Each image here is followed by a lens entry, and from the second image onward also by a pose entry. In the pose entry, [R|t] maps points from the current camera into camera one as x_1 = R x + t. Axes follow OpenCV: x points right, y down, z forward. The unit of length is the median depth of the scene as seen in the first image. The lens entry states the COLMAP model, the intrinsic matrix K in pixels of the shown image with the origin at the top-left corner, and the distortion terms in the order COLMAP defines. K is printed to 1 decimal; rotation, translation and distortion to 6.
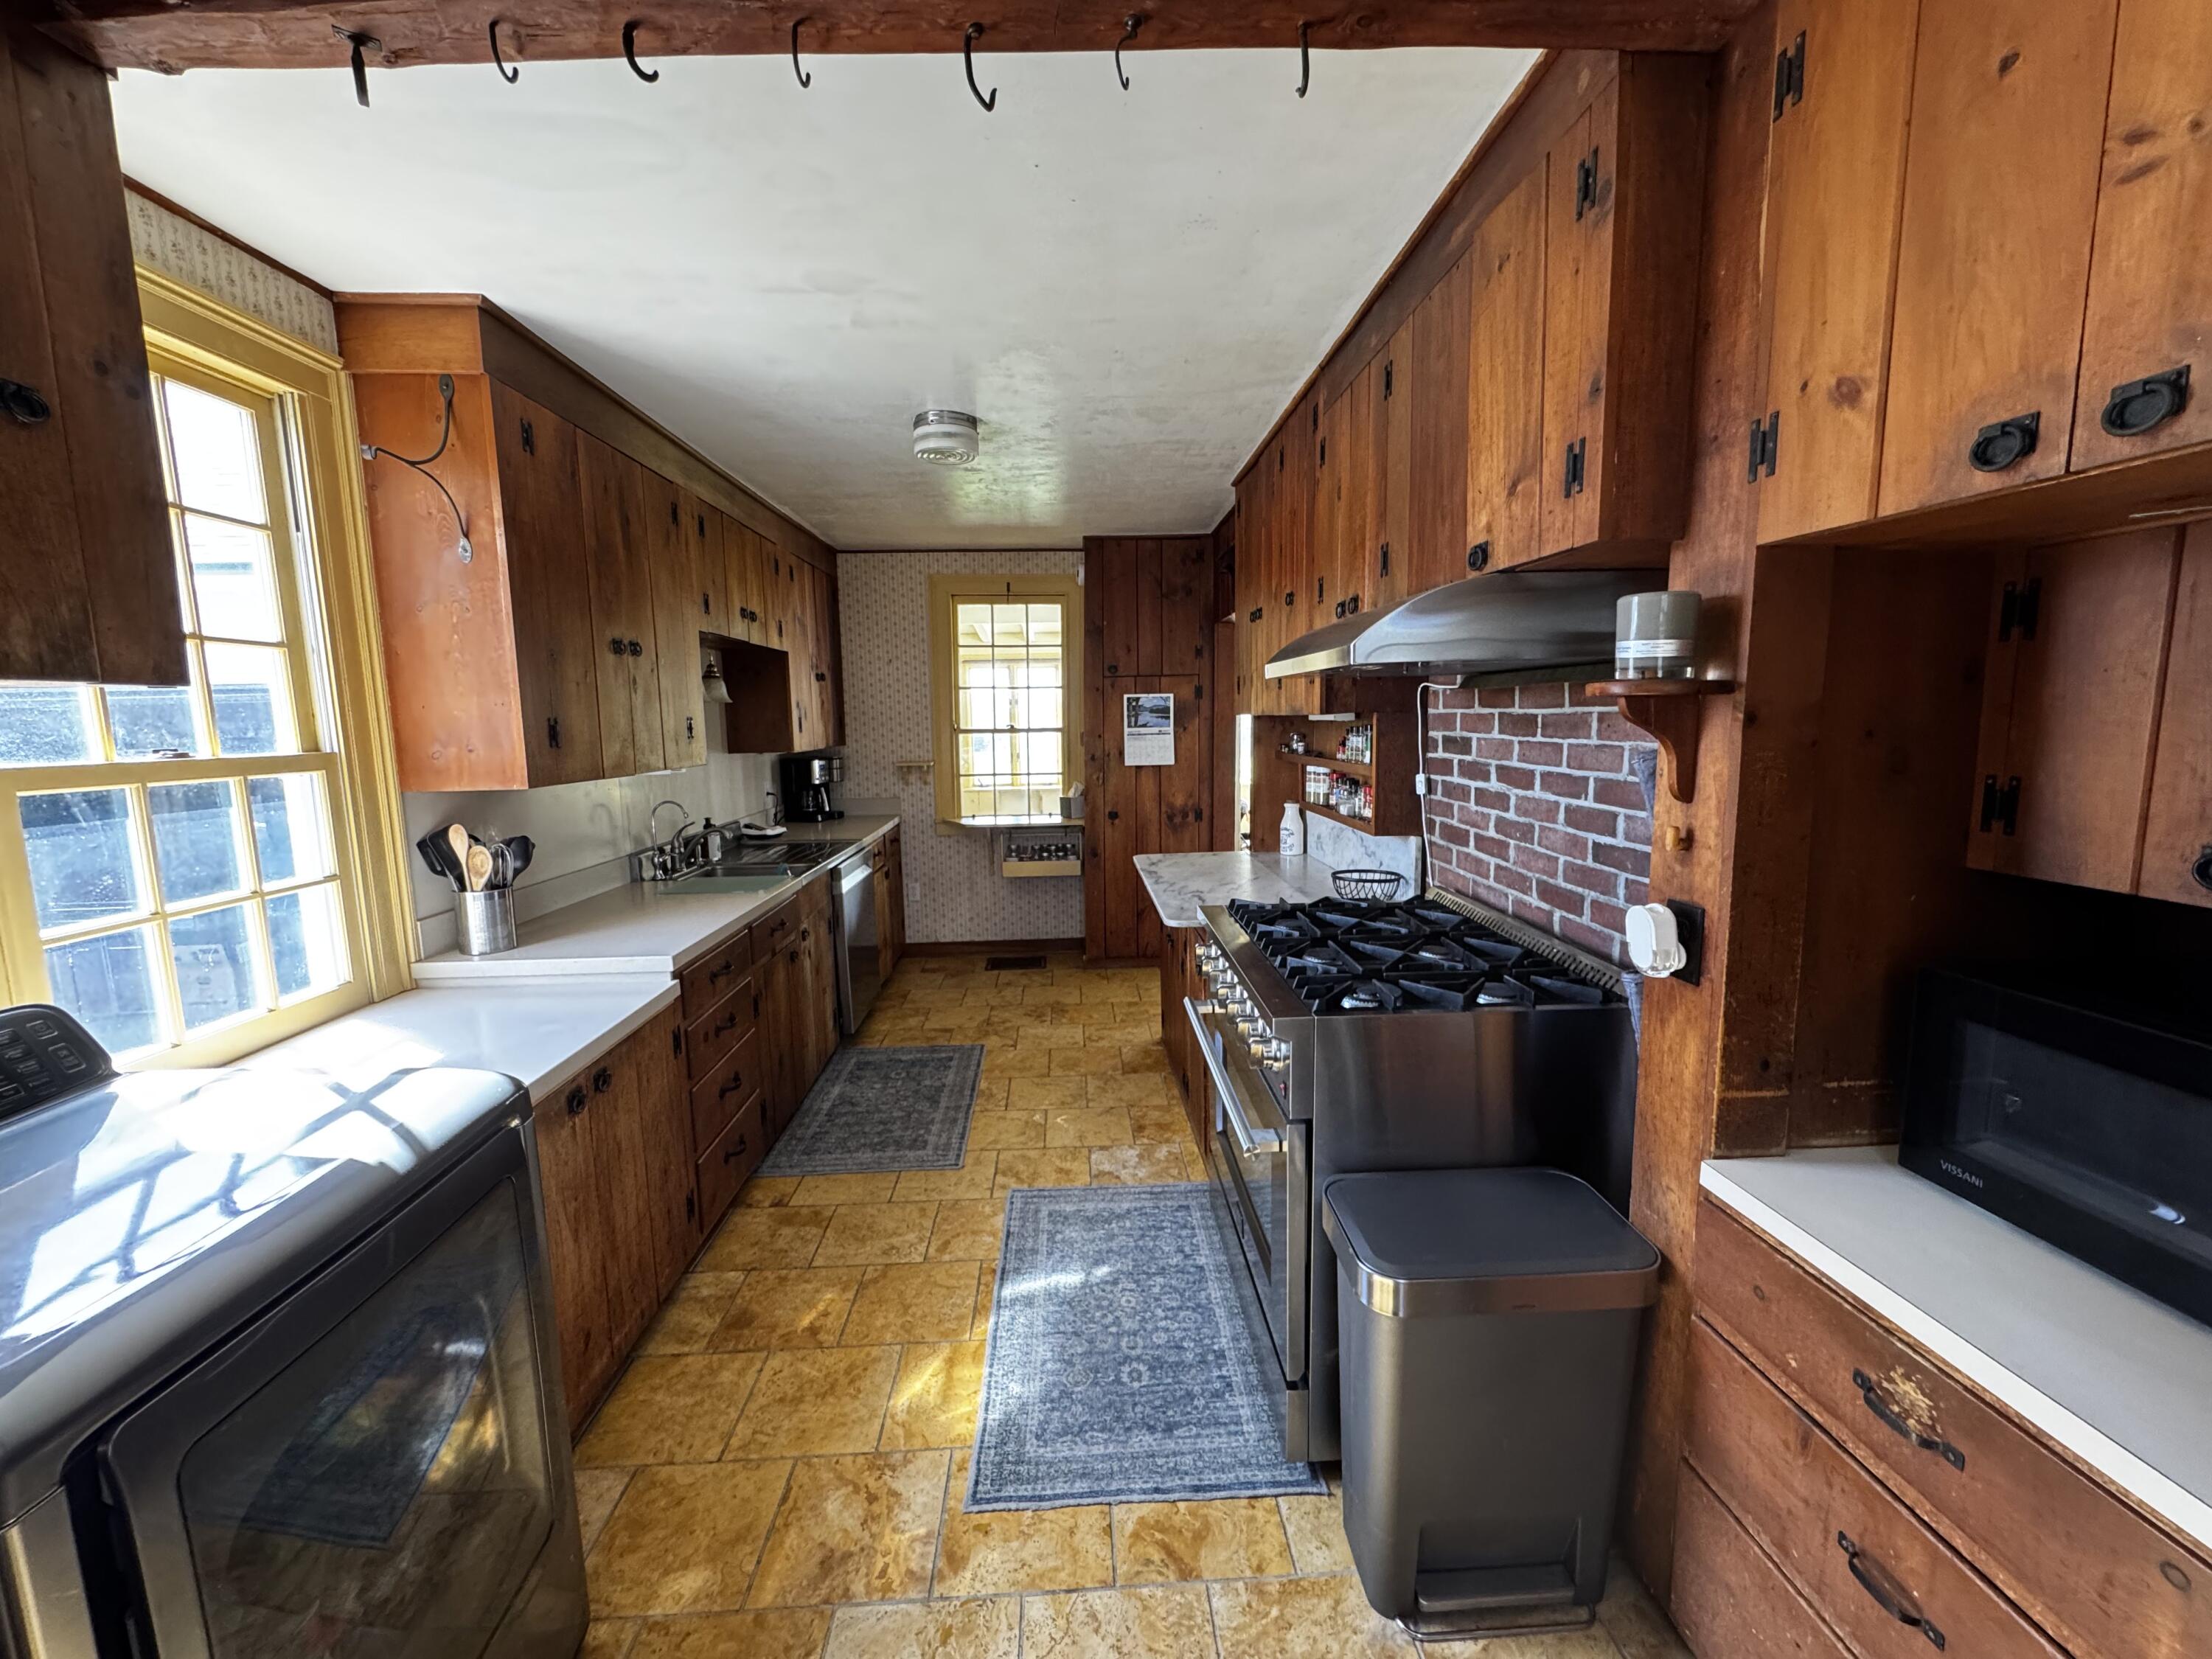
lens RADIAL K [[883.7, 0, 1103.0], [0, 883.7, 825.3], [0, 0, 1]] dist [-0.000448, -0.000089]
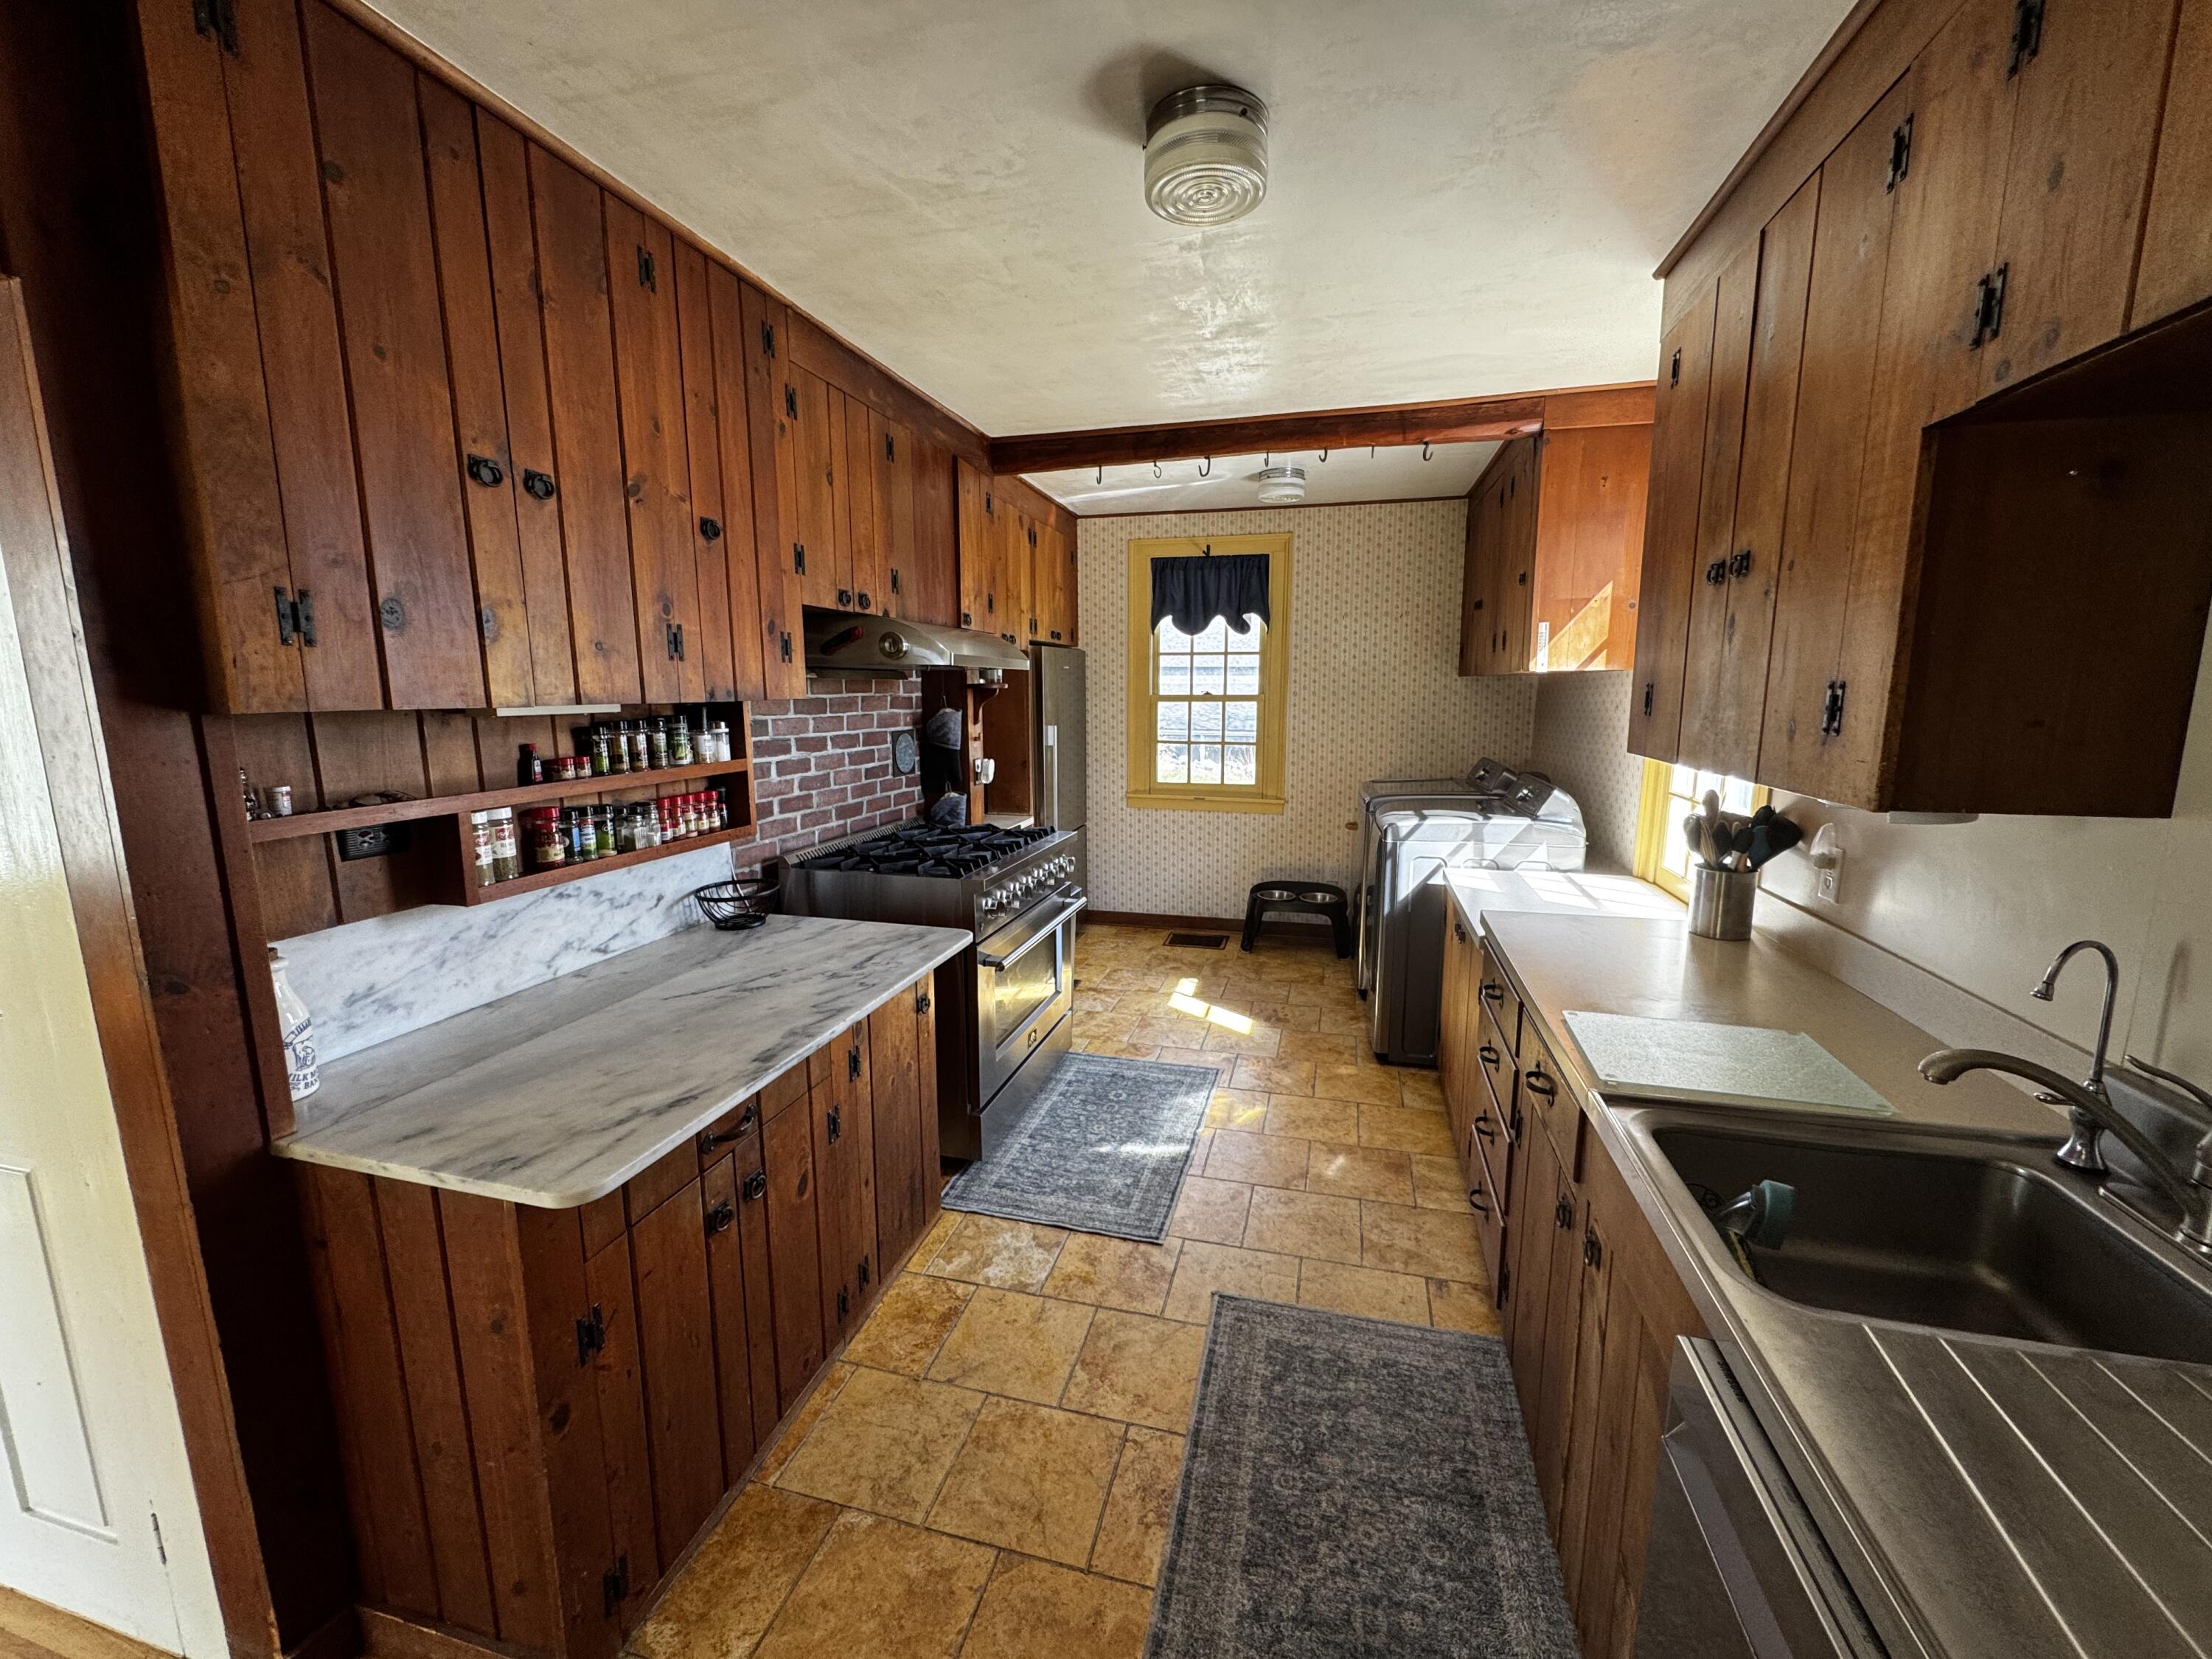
lens RADIAL K [[883.7, 0, 1102.6], [0, 883.7, 831.3], [0, 0, 1]] dist [-0.000448, -0.000089]
pose [[-0.952118, -0.026290, 0.304598, -0.388857], [0.060262, 0.960613, 0.271277, -0.272200], [-0.299733, 0.276643, -0.913033, 2.172618]]
